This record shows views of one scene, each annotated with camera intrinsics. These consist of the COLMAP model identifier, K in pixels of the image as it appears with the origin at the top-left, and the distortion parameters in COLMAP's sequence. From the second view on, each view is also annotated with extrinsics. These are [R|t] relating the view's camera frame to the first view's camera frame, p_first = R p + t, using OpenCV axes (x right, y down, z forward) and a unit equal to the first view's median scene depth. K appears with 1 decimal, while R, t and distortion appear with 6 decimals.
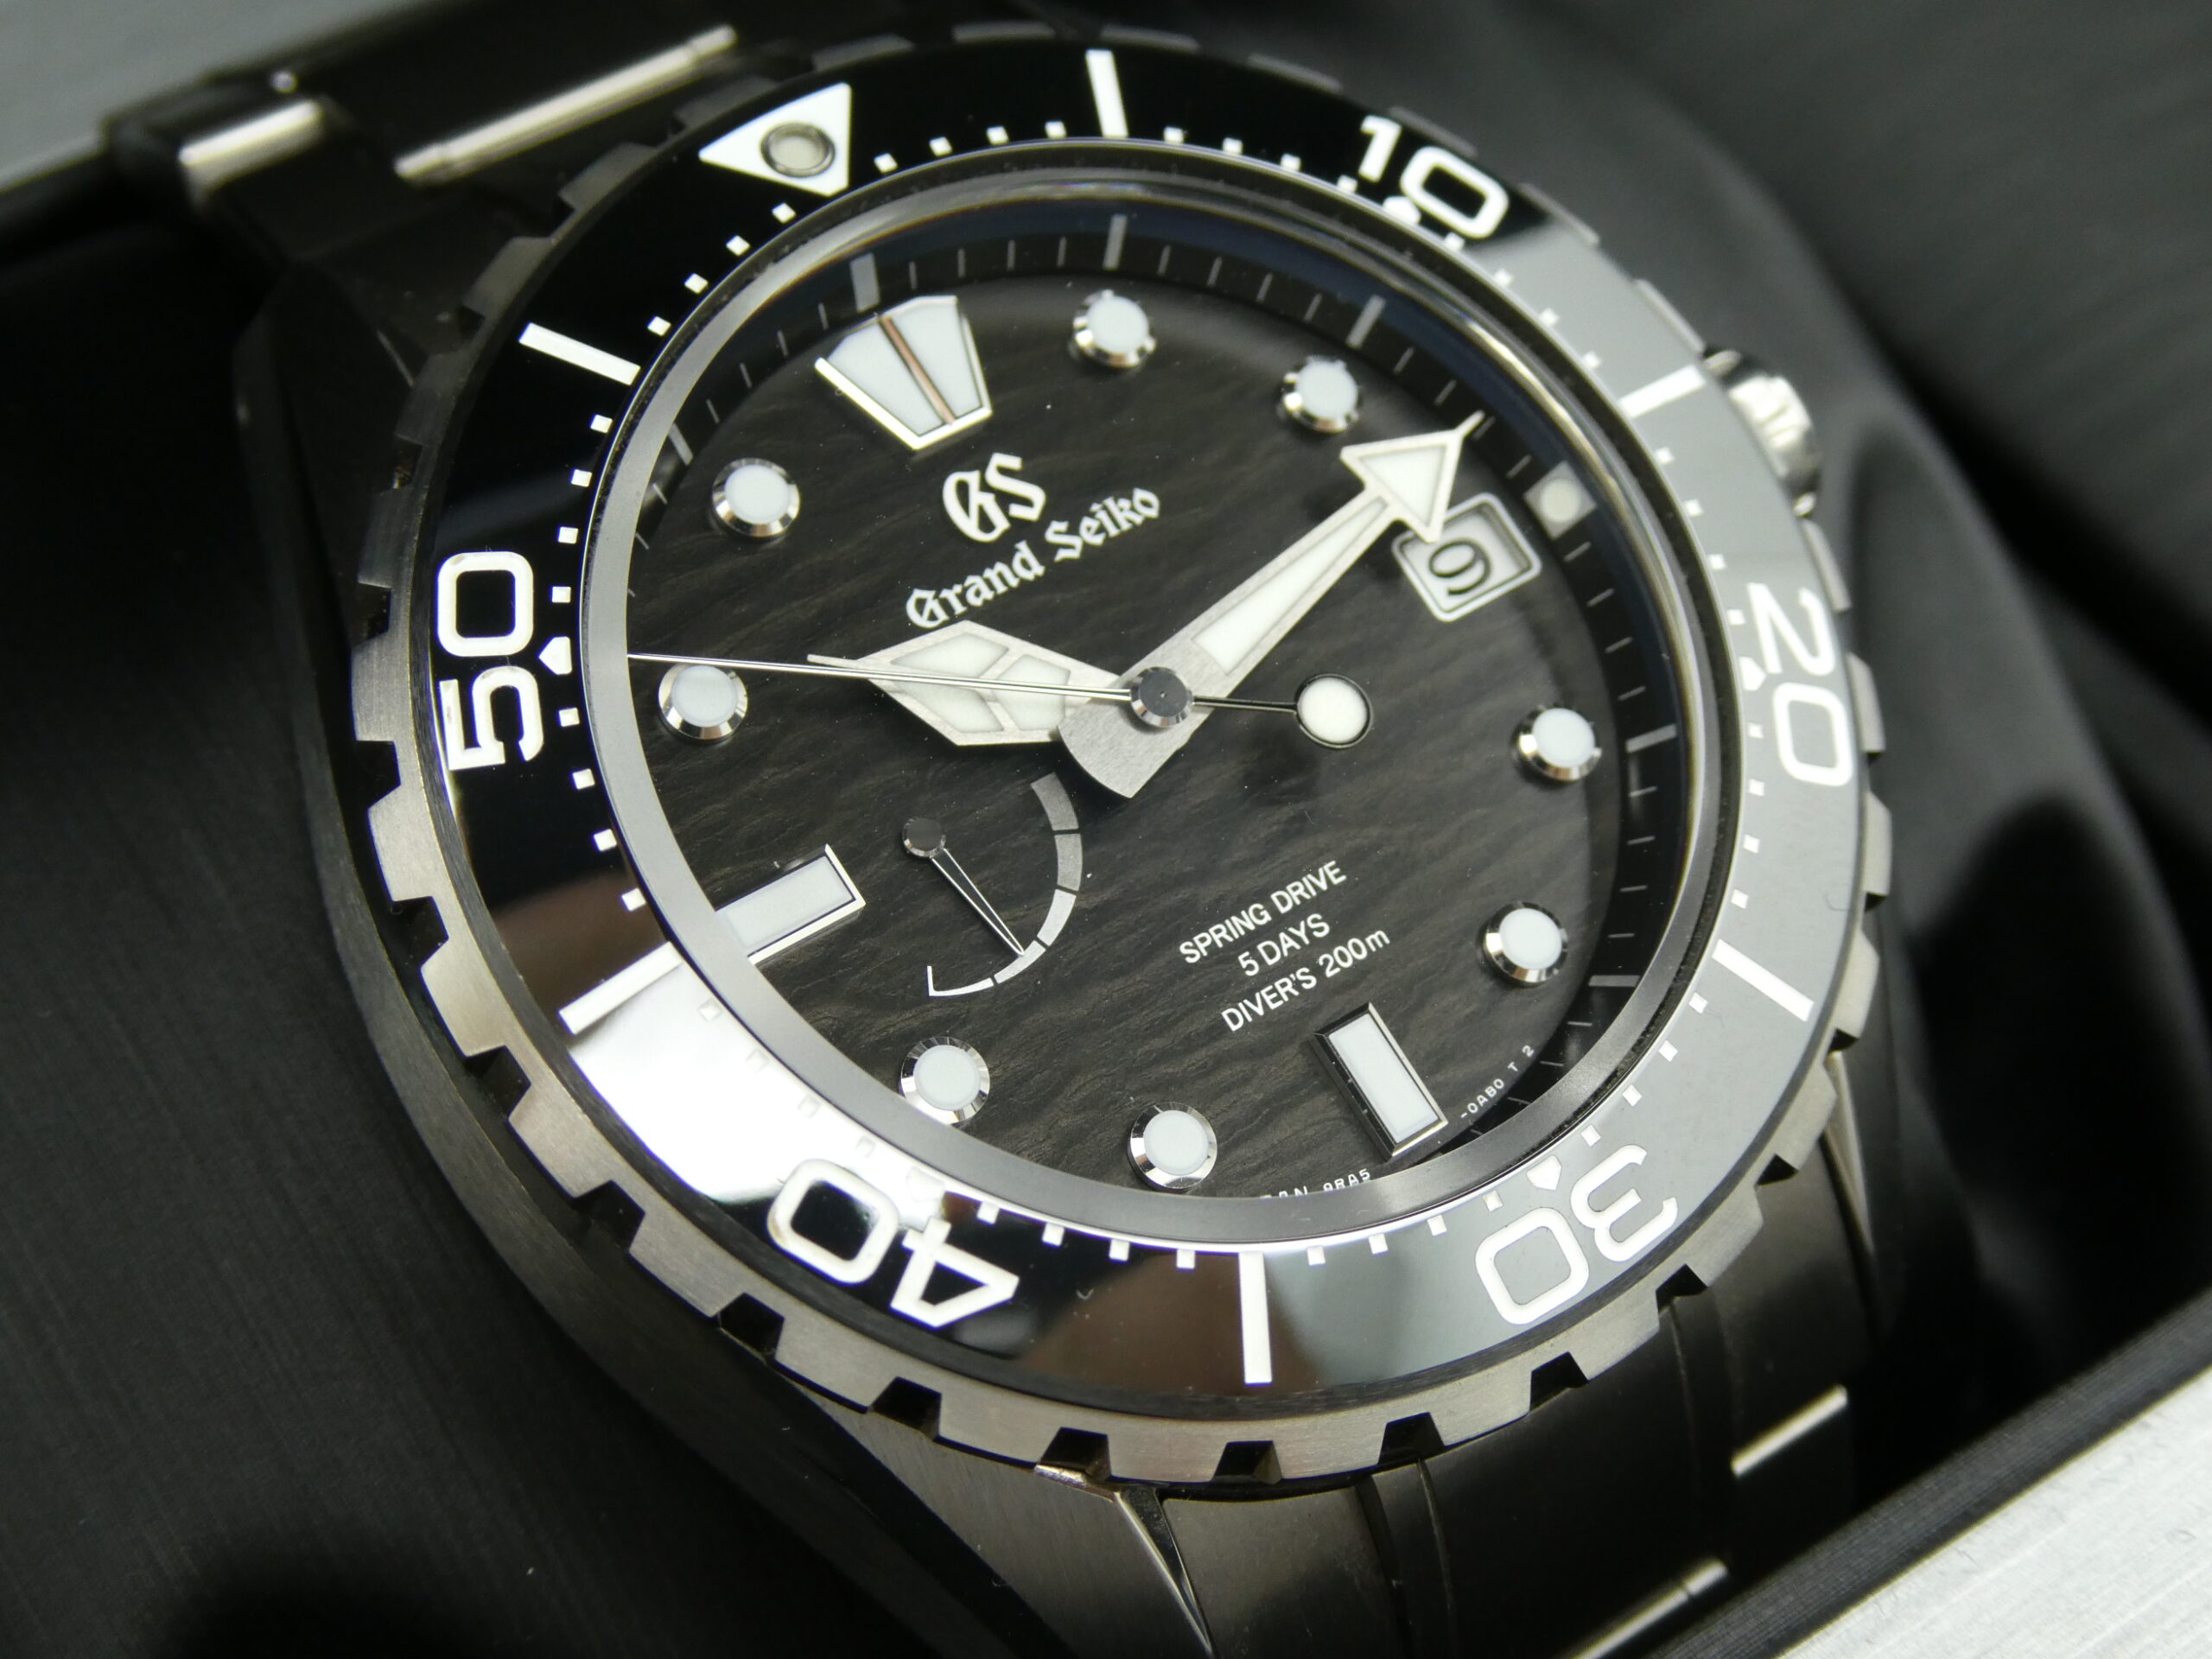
lens RADIAL K [[4274.8, 0, 1095.6], [0, 4274.8, 849.2], [0, 0, 1]] dist [-0.030578, 0.000000]
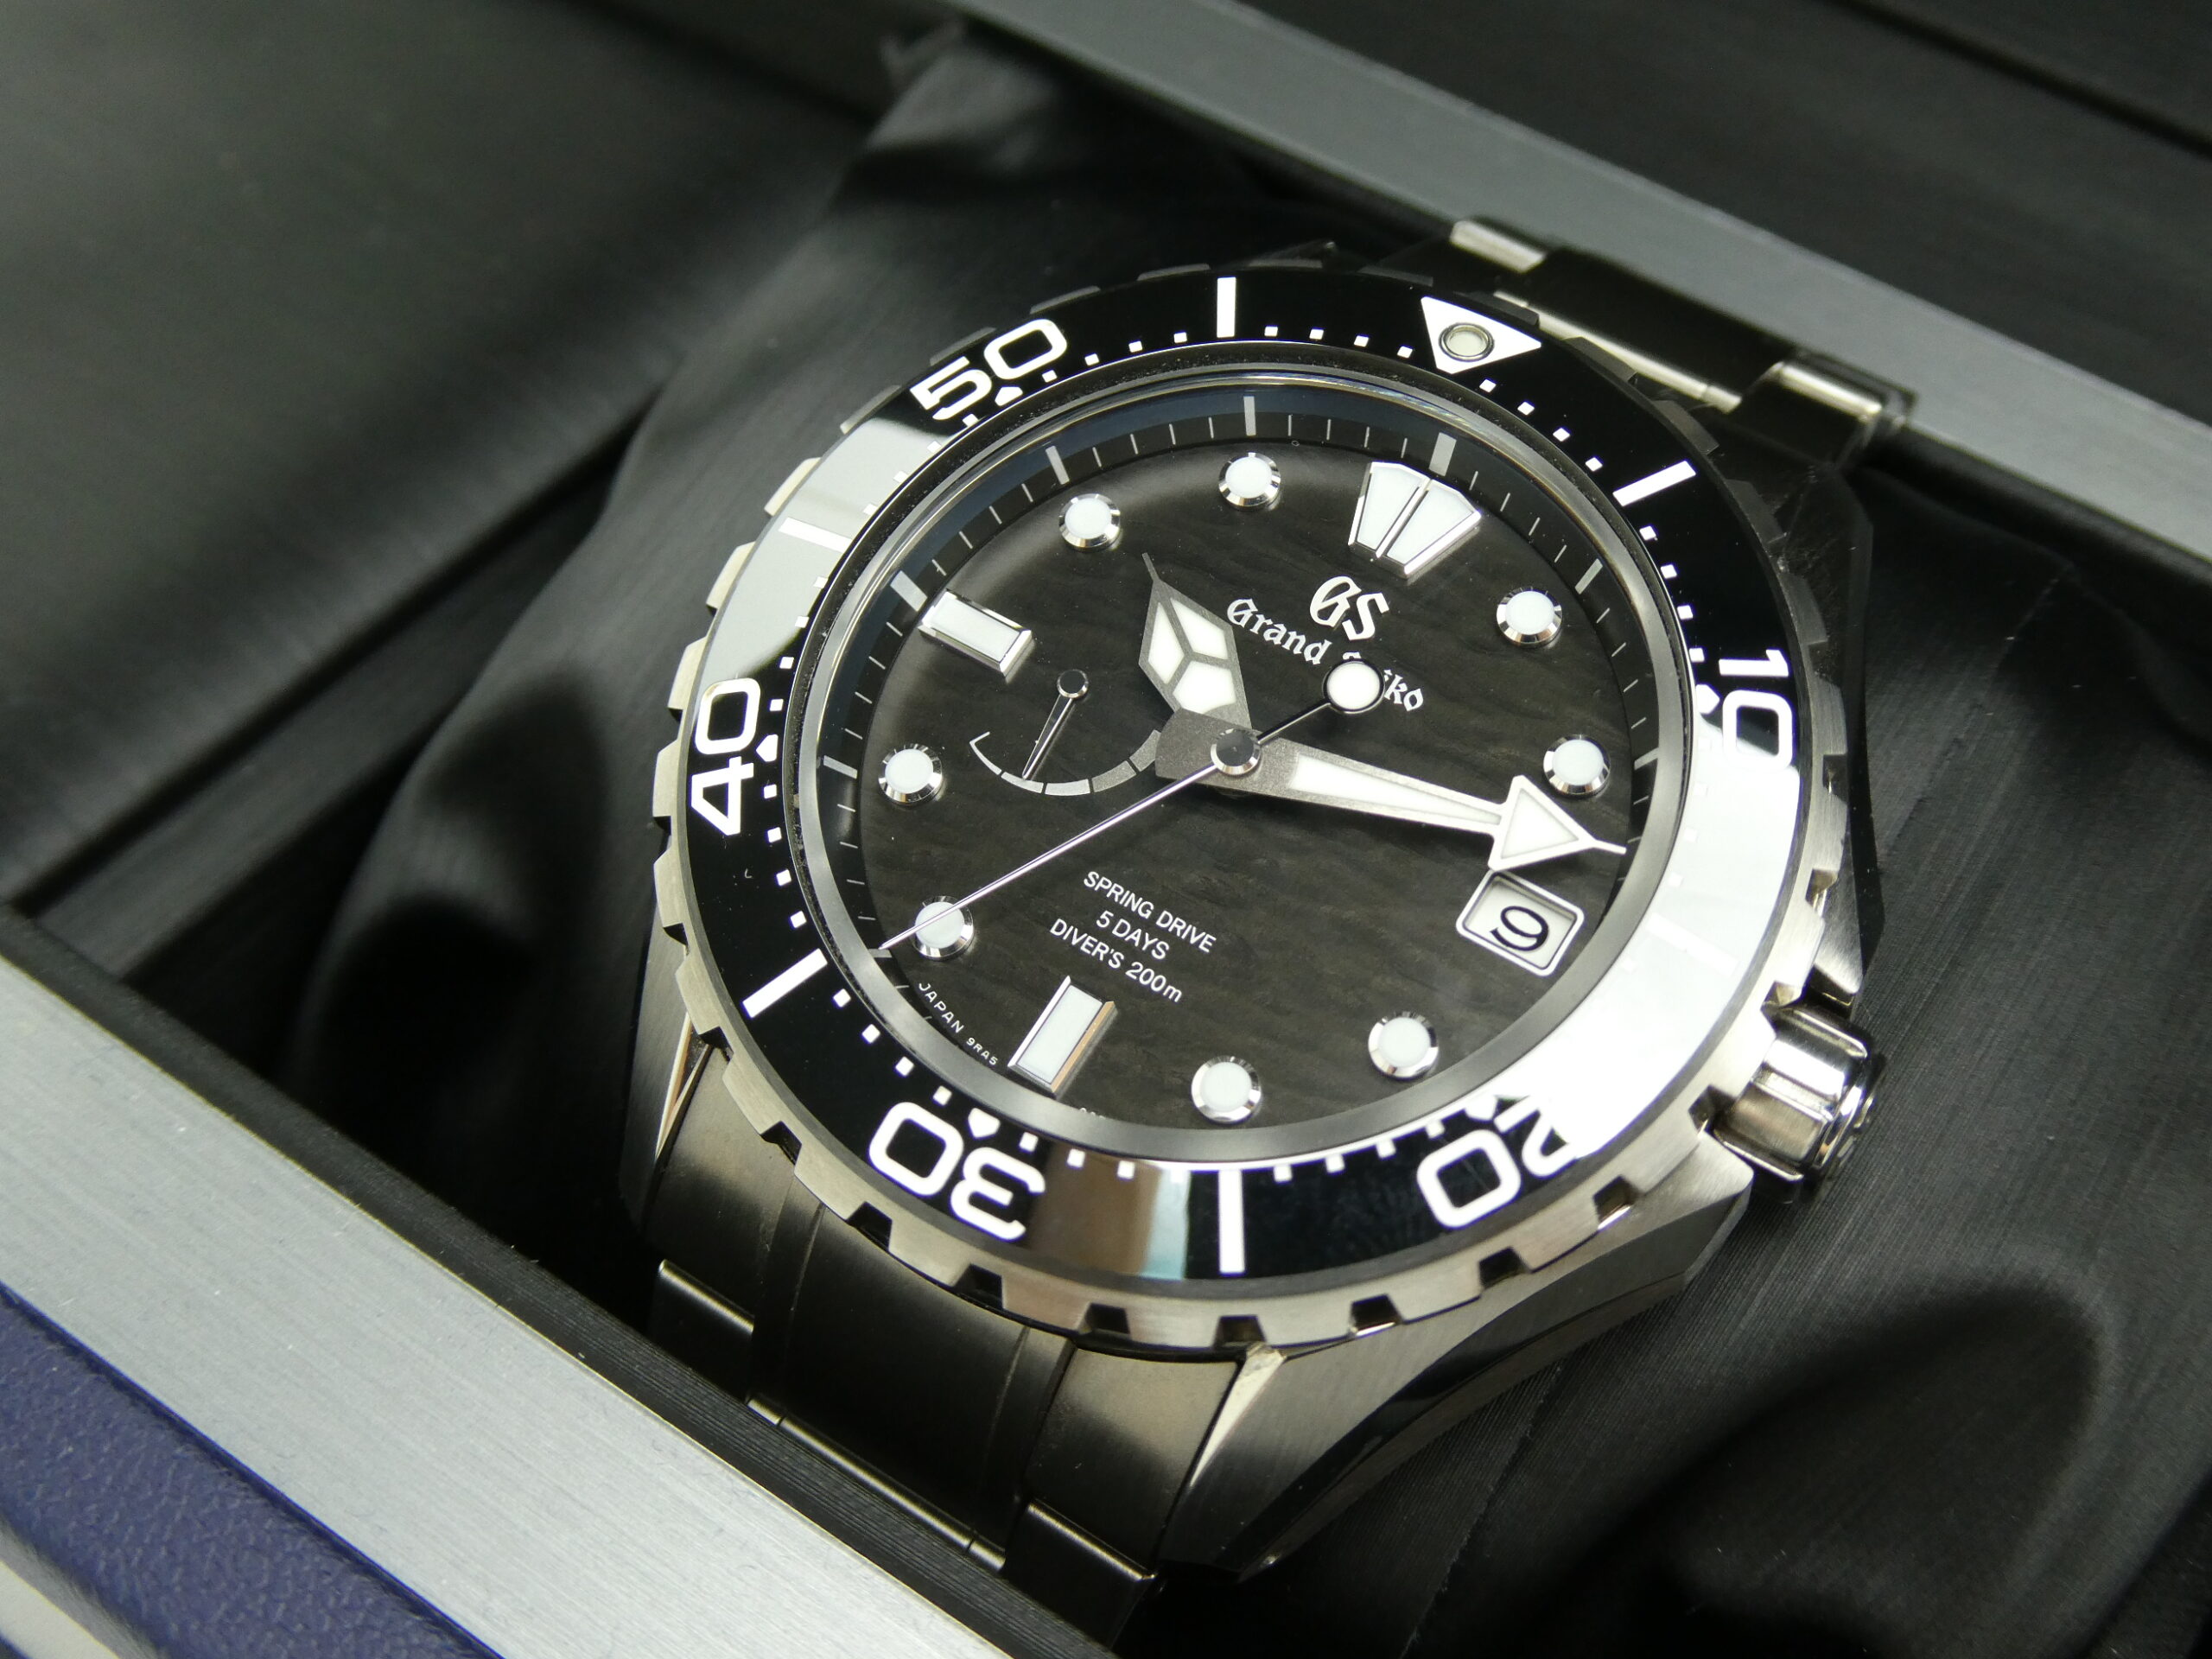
lens RADIAL K [[2822.2, 0, 1113.9], [0, 2822.2, 756.5], [0, 0, 1]] dist [-0.100475, 0.000000]
pose [[0.341638, 0.666786, -0.662329, 0.577515], [-0.744119, 0.622384, 0.242745, -0.217018], [0.574082, 0.409921, 0.708798, 0.357958]]
